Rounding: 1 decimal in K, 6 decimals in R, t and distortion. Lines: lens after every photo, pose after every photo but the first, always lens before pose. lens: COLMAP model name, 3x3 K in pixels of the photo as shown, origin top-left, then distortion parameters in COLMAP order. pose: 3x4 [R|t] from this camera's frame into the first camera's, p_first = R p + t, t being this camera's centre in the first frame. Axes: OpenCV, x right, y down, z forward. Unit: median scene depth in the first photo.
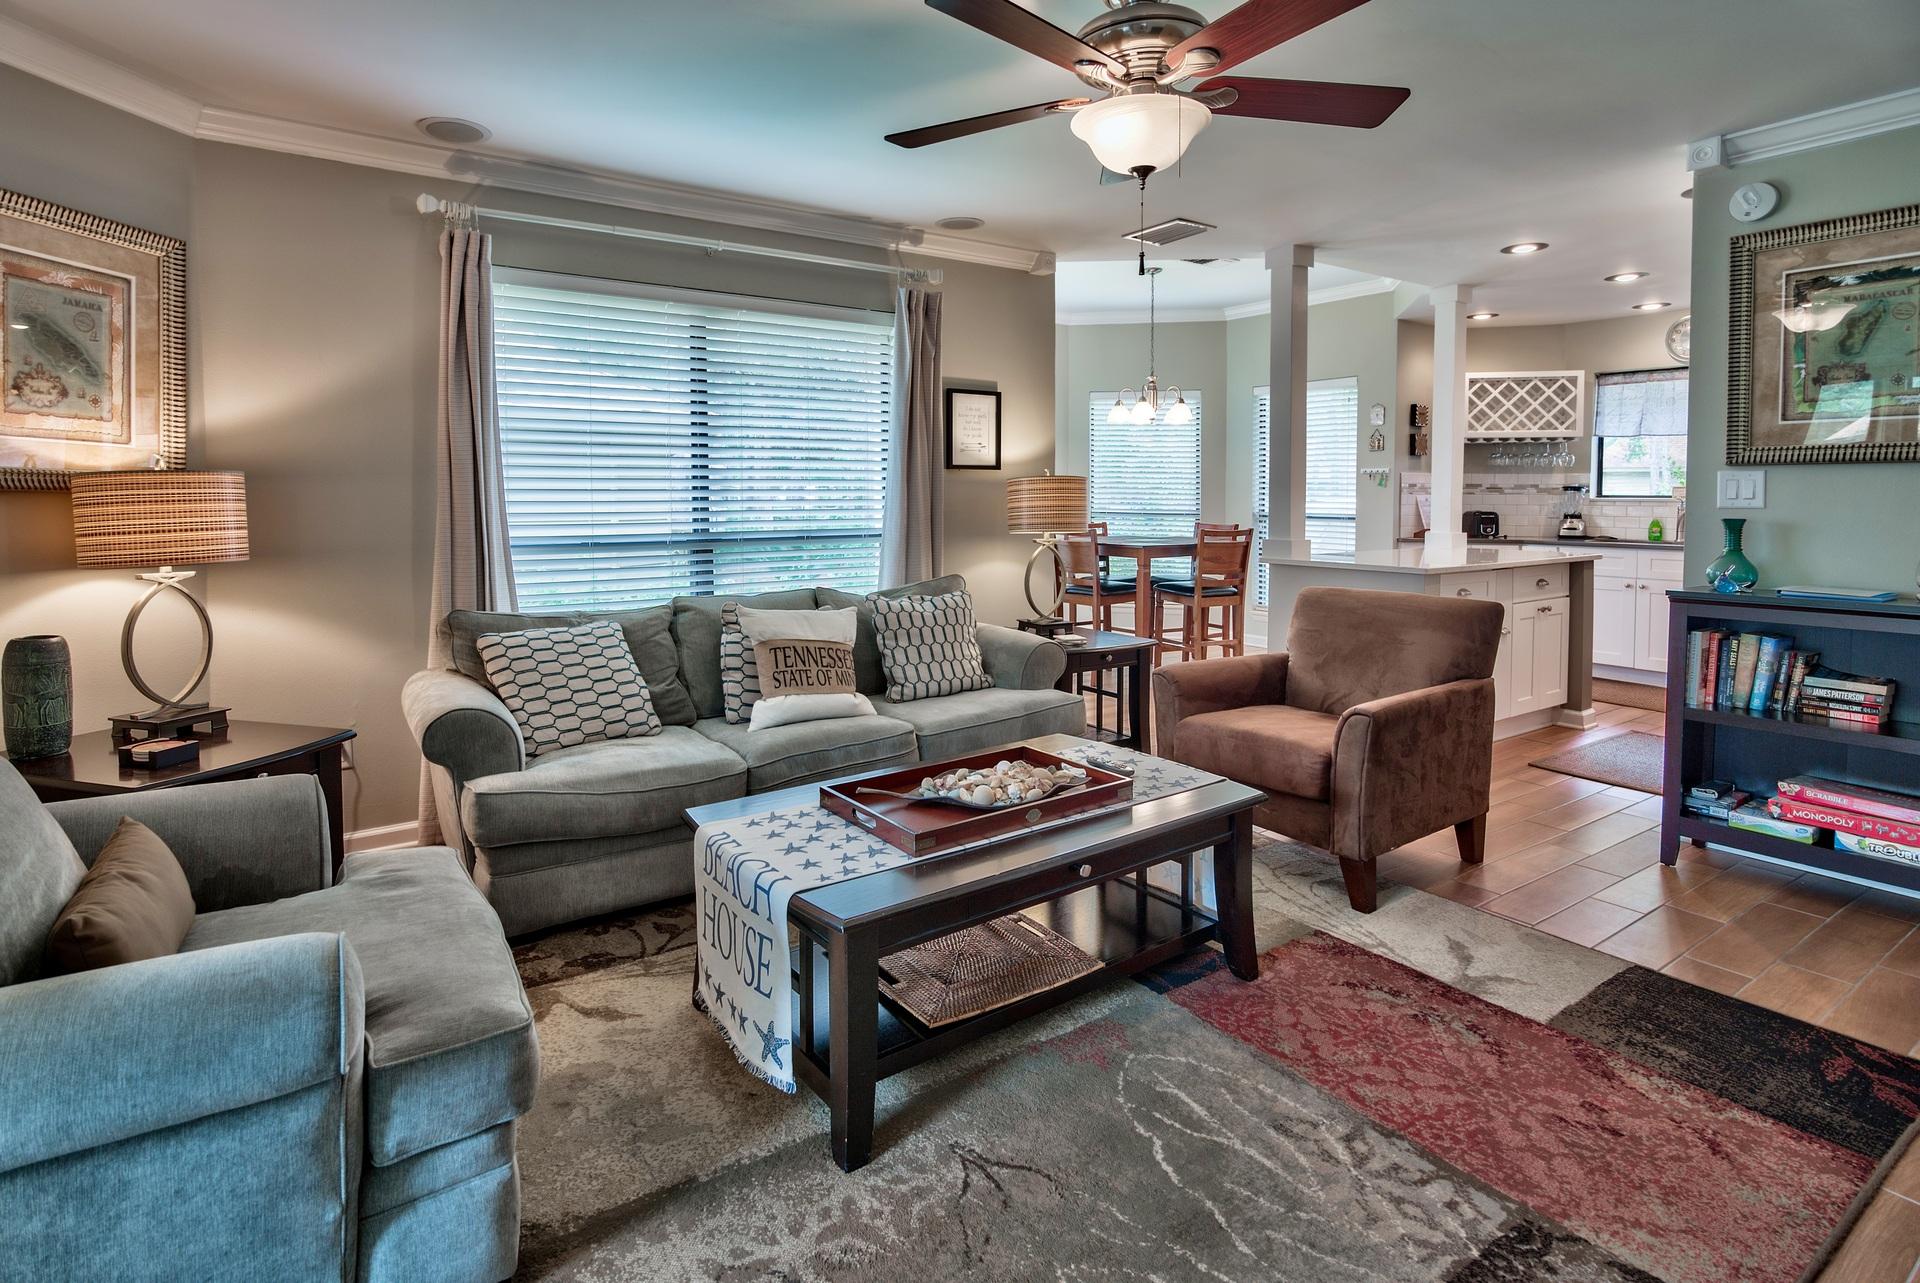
lens RADIAL K [[966.2, 0, 916.2], [0, 966.2, 536.7], [0, 0, 1]] dist [-0.008145, 0.000054]
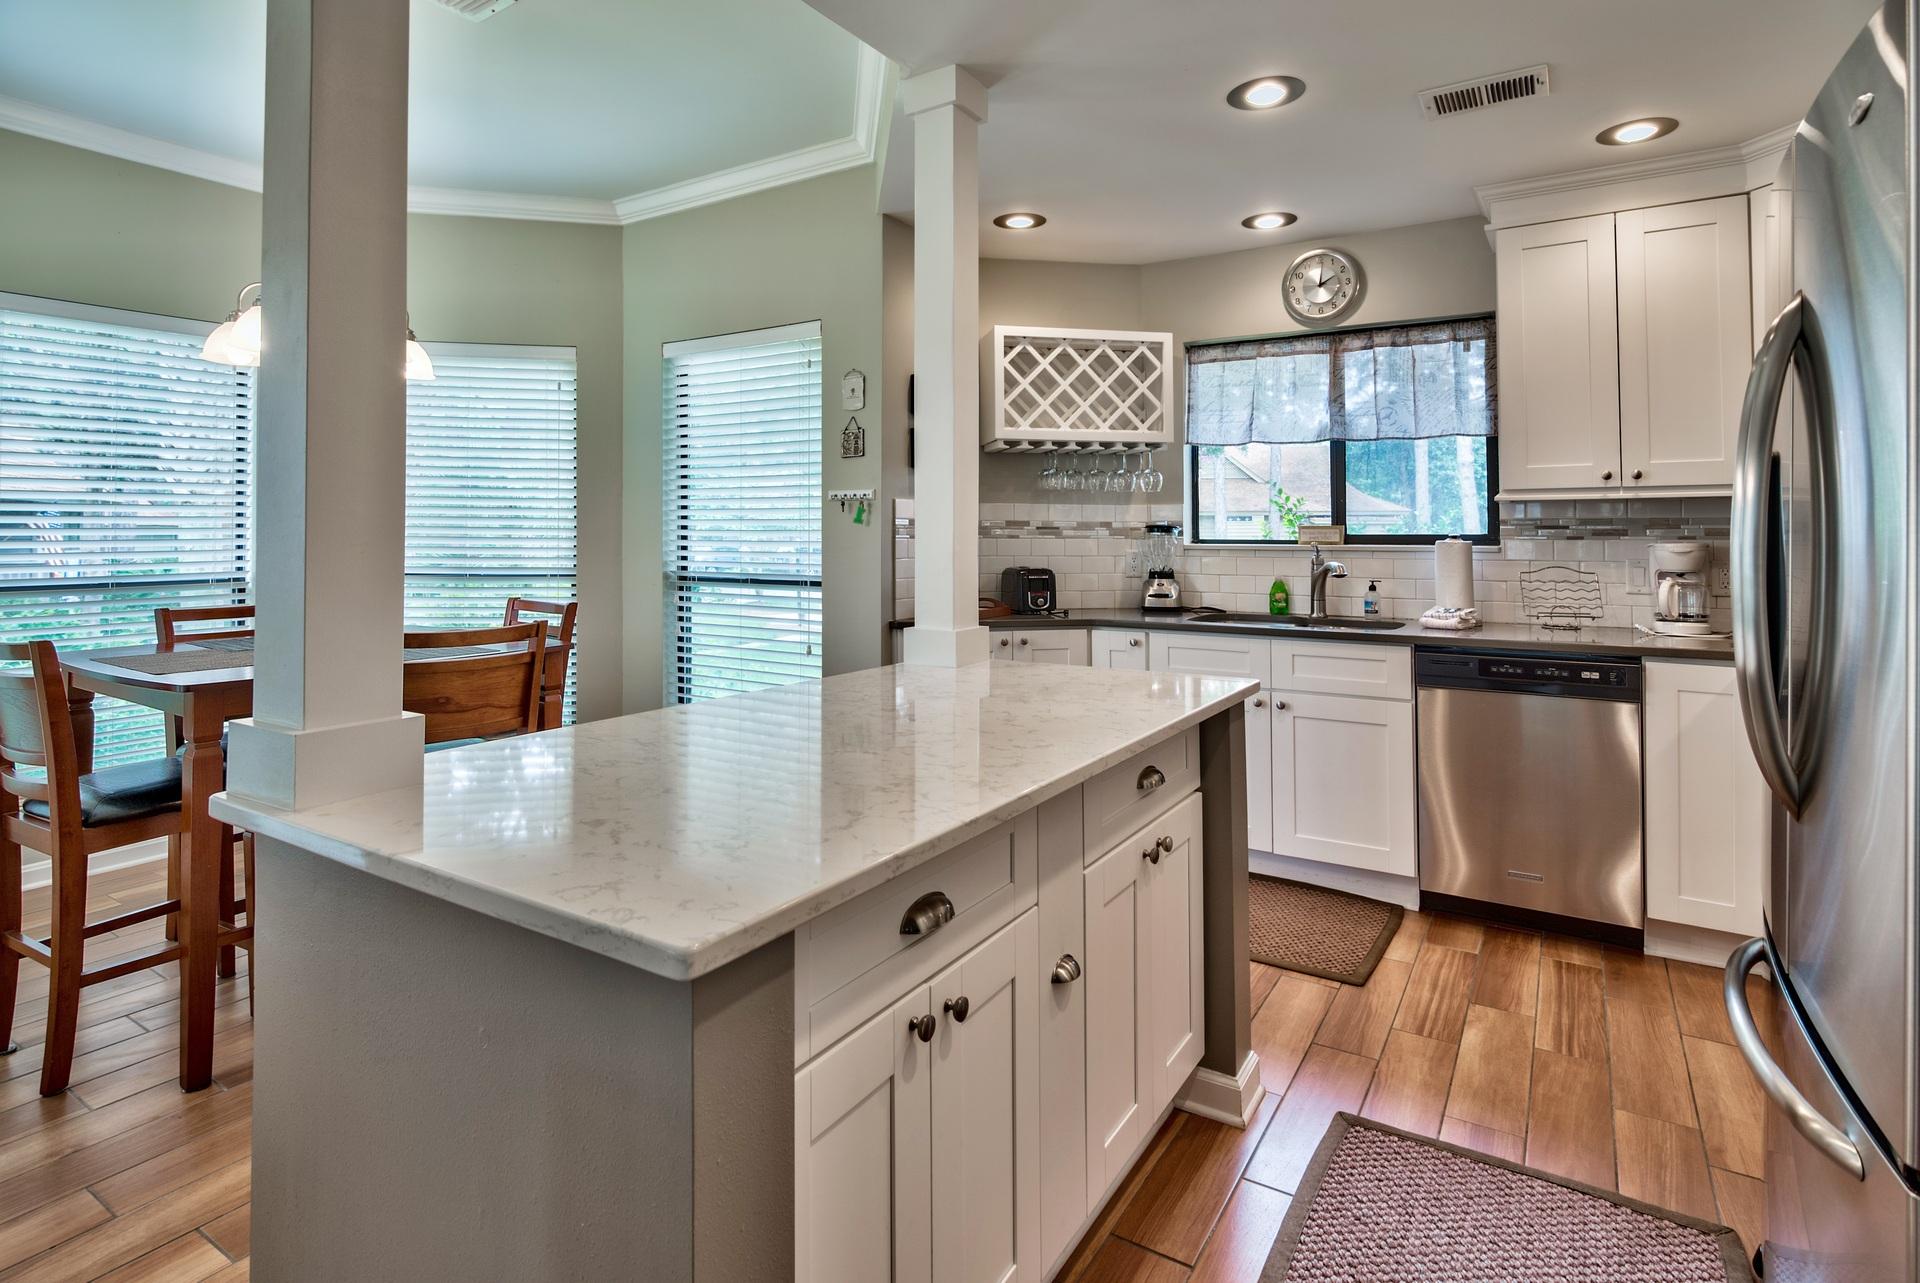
lens RADIAL K [[979.3, 0, 940.6], [0, 979.3, 512.4], [0, 0, 1]] dist [-0.000620, -0.000416]
pose [[0.914035, 0.009555, 0.405523, 0.627435], [0.017942, 0.997792, -0.063952, -0.047893], [-0.405239, 0.065731, 0.911845, 1.013152]]
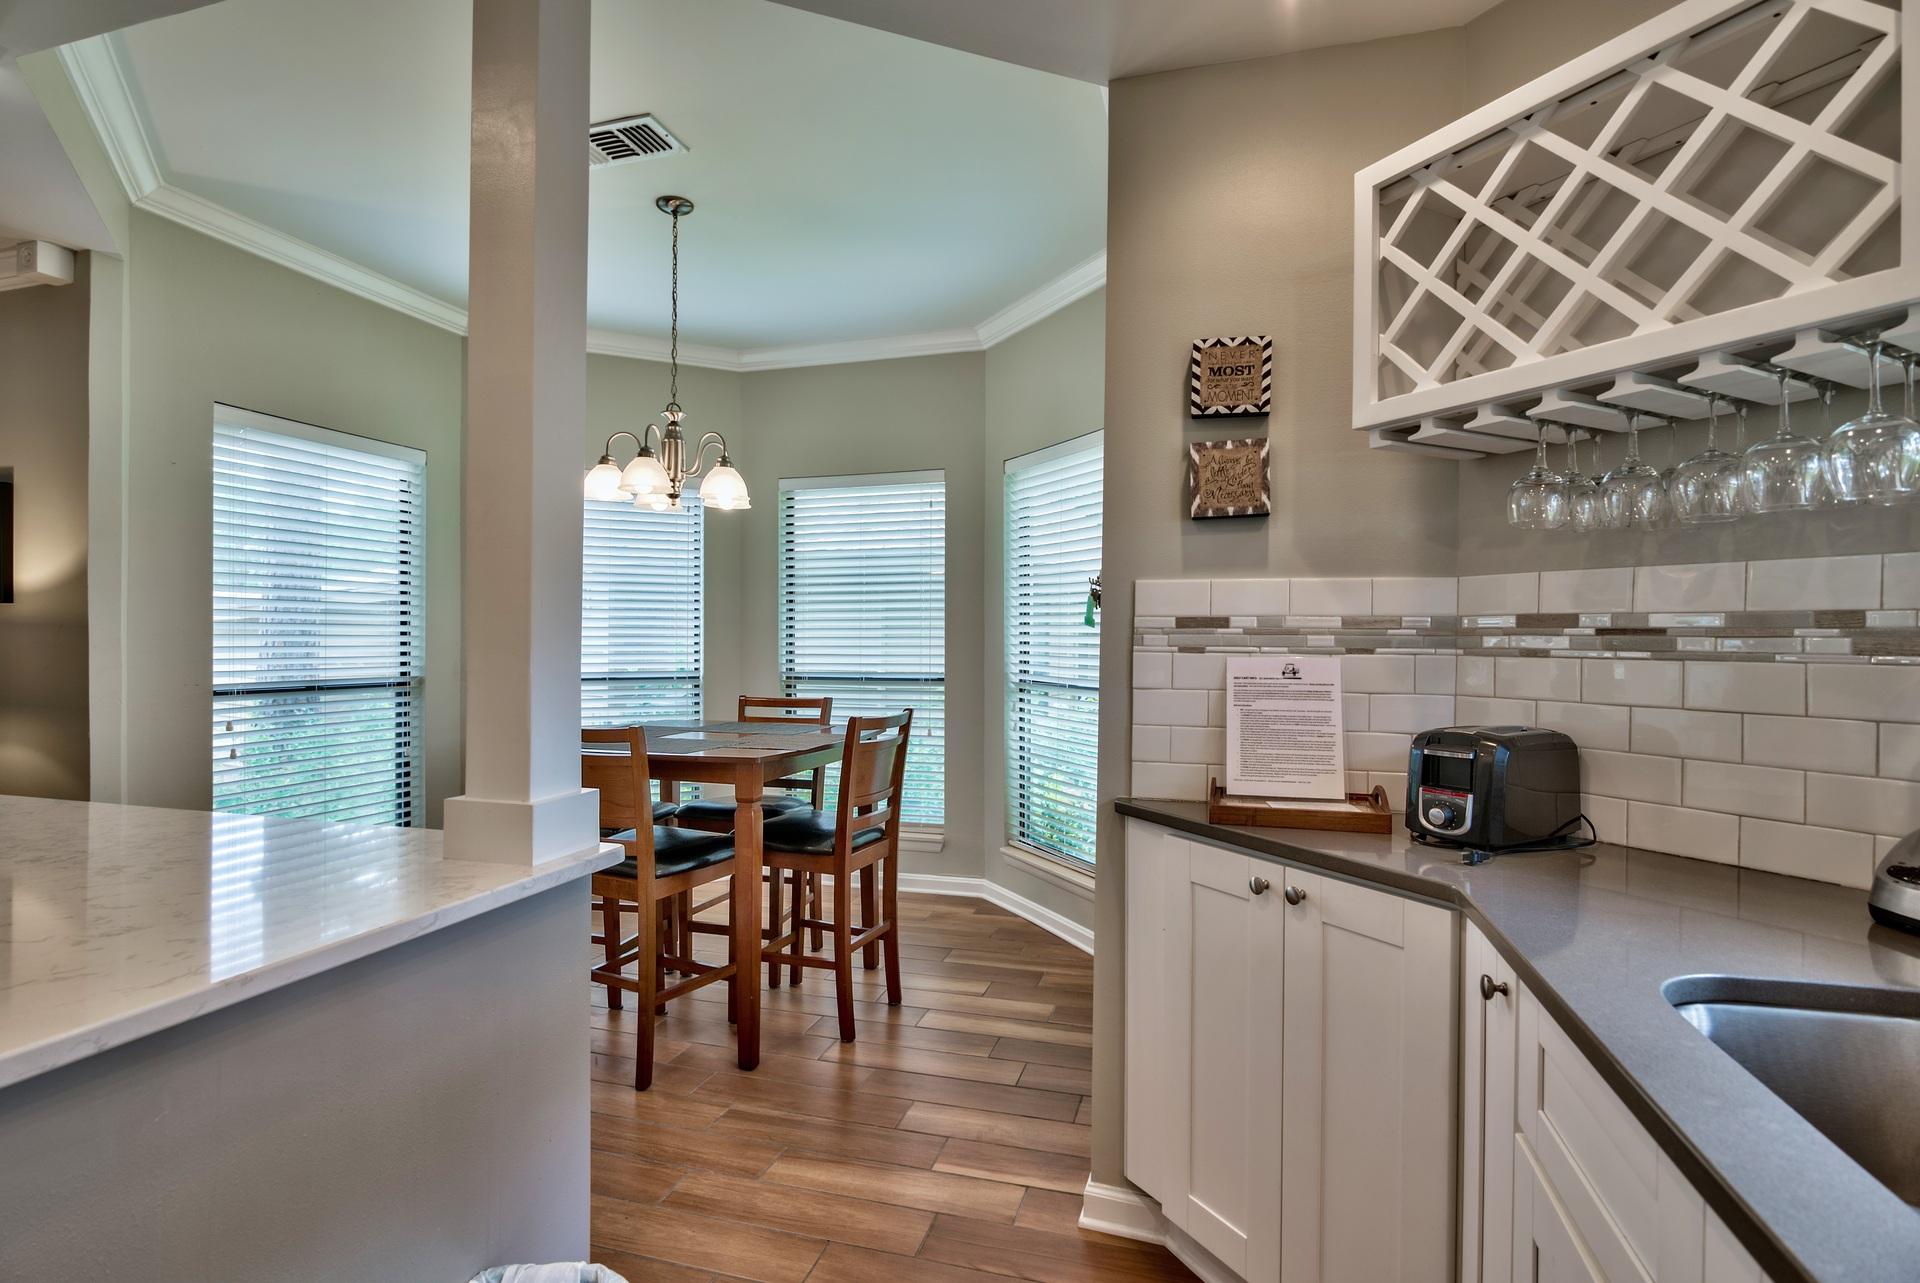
lens RADIAL K [[952.5, 0, 962.8], [0, 952.5, 623.9], [0, 0, 1]] dist [-0.000934, -0.000064]
pose [[0.646215, -0.009335, -0.763098, 1.420105], [-0.033265, 0.998630, -0.040386, -0.080971], [0.762430, 0.051482, 0.645019, 1.580891]]
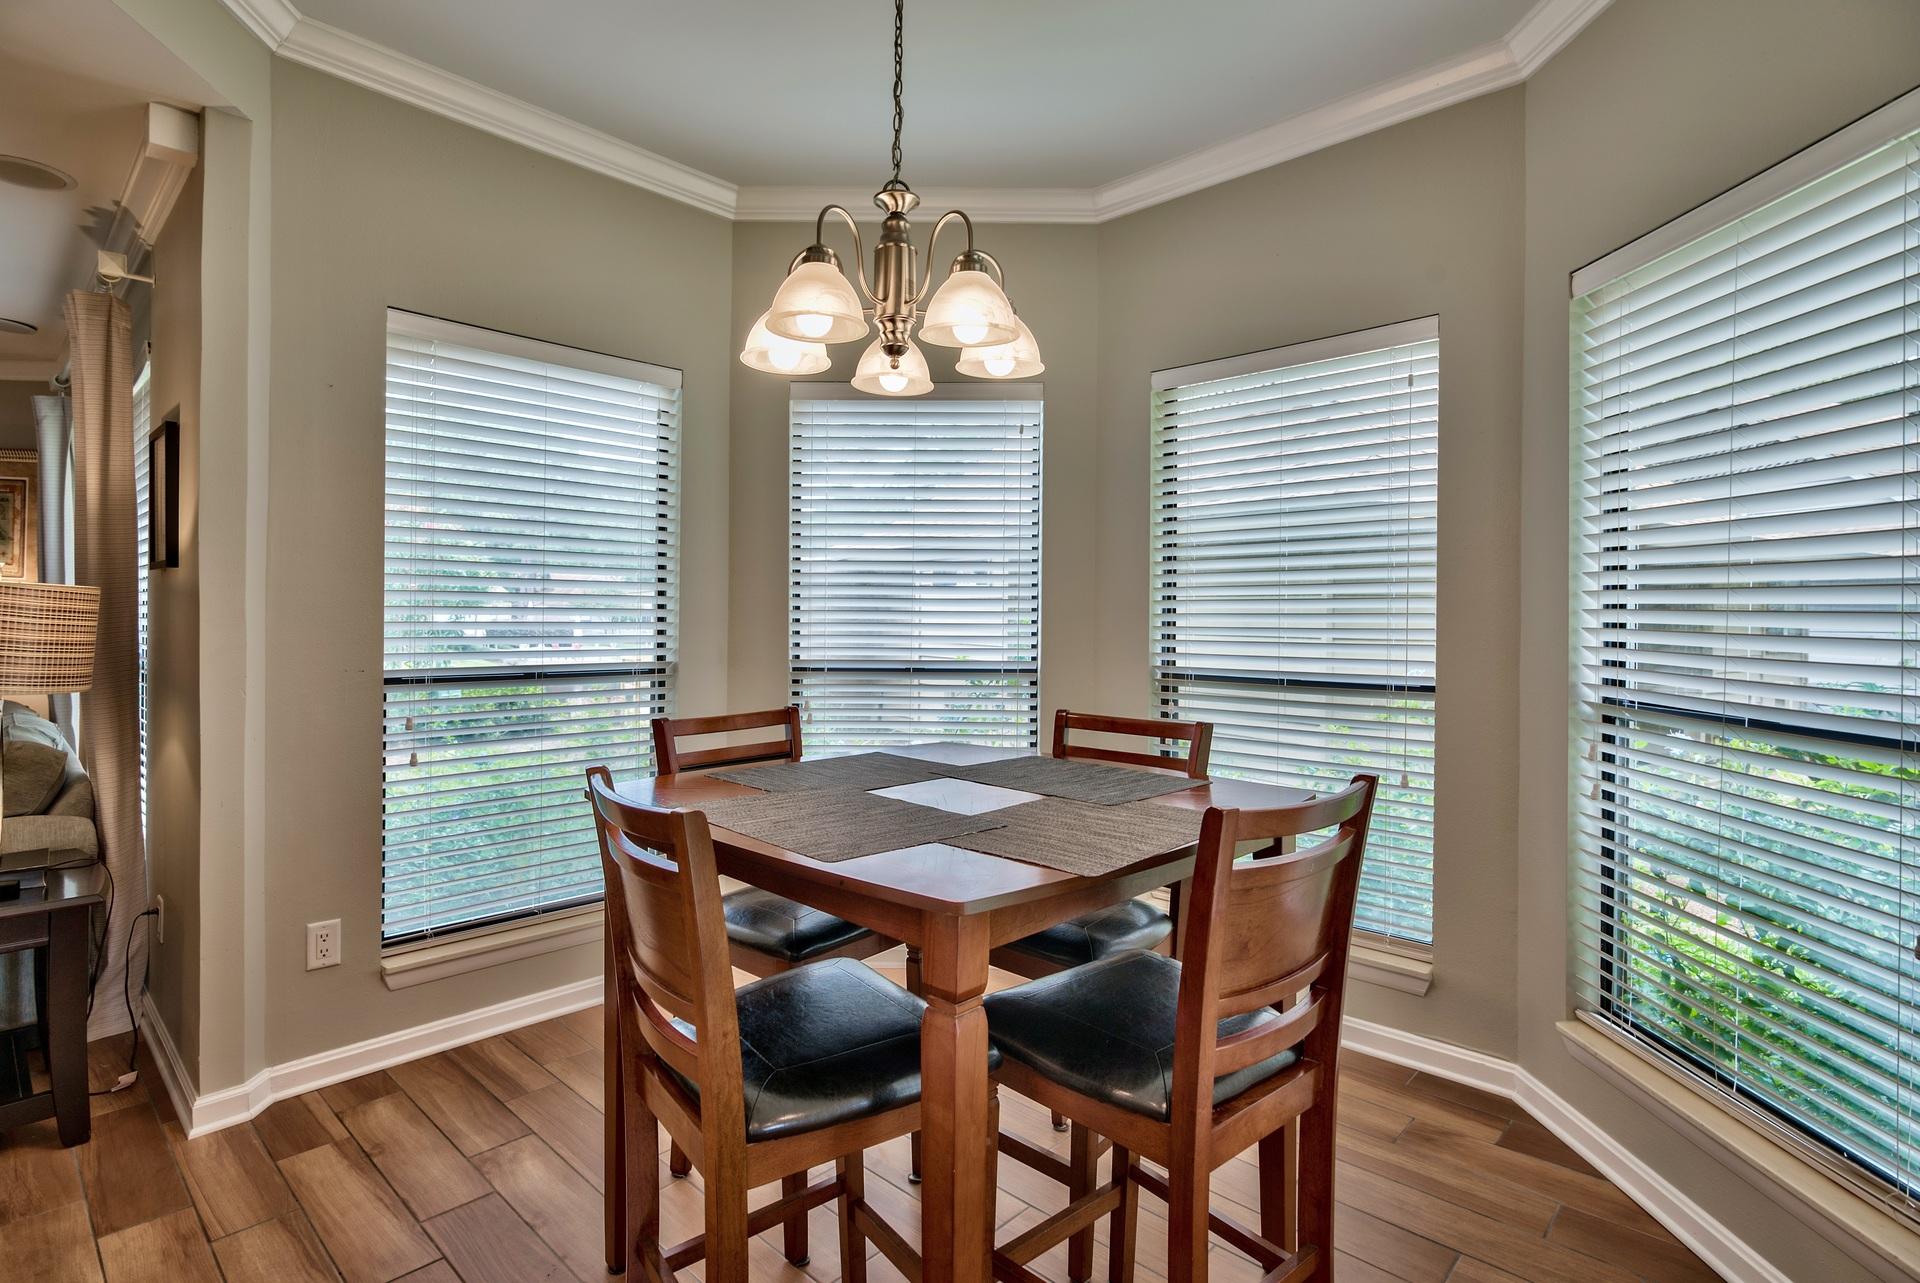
lens RADIAL K [[953.6, 0, 932.0], [0, 953.6, 623.1], [0, 0, 1]] dist [-0.010667, 0.000104]
pose [[0.216480, 0.010528, -0.976230, 1.009718], [-0.046588, 0.998914, 0.000441, -0.090819], [0.975175, 0.045385, 0.216736, 1.889283]]
